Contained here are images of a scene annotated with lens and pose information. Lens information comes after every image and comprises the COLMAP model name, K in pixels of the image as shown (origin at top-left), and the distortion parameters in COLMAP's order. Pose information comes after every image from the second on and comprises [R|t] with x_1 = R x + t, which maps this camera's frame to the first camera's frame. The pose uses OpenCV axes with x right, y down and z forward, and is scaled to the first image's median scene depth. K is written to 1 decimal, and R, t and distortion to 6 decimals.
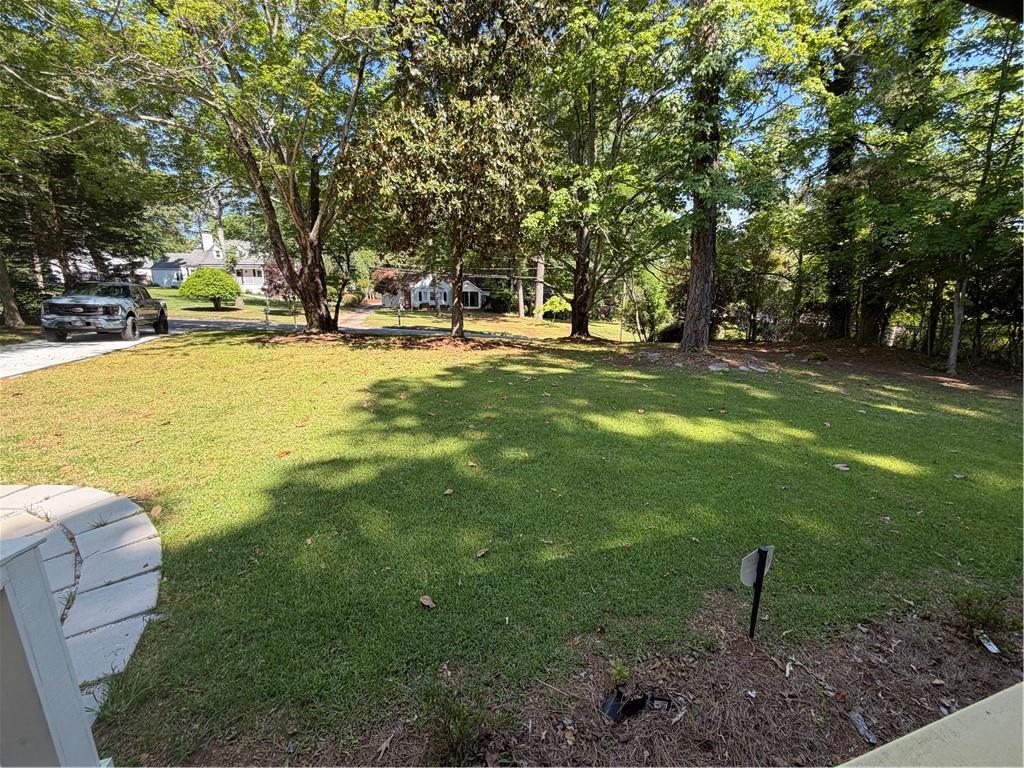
lens RADIAL K [[411.4, 0, 512.0], [0, 411.4, 384.0], [0, 0, 1]] dist [-0.001217, -0.000023]
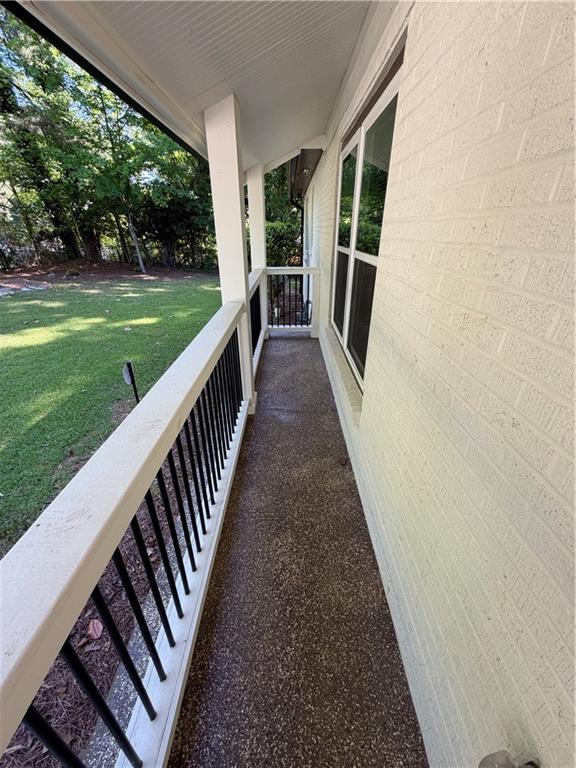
lens RADIAL K [[308.6, 0, 288.0], [0, 308.6, 384.0], [0, 0, 1]] dist [-0.001217, -0.000023]
pose [[0.305971, -0.436089, 0.846291, -0.117359], [0.201562, 0.898444, 0.390090, 0.017126], [-0.930459, 0.051224, 0.362797, -0.064771]]
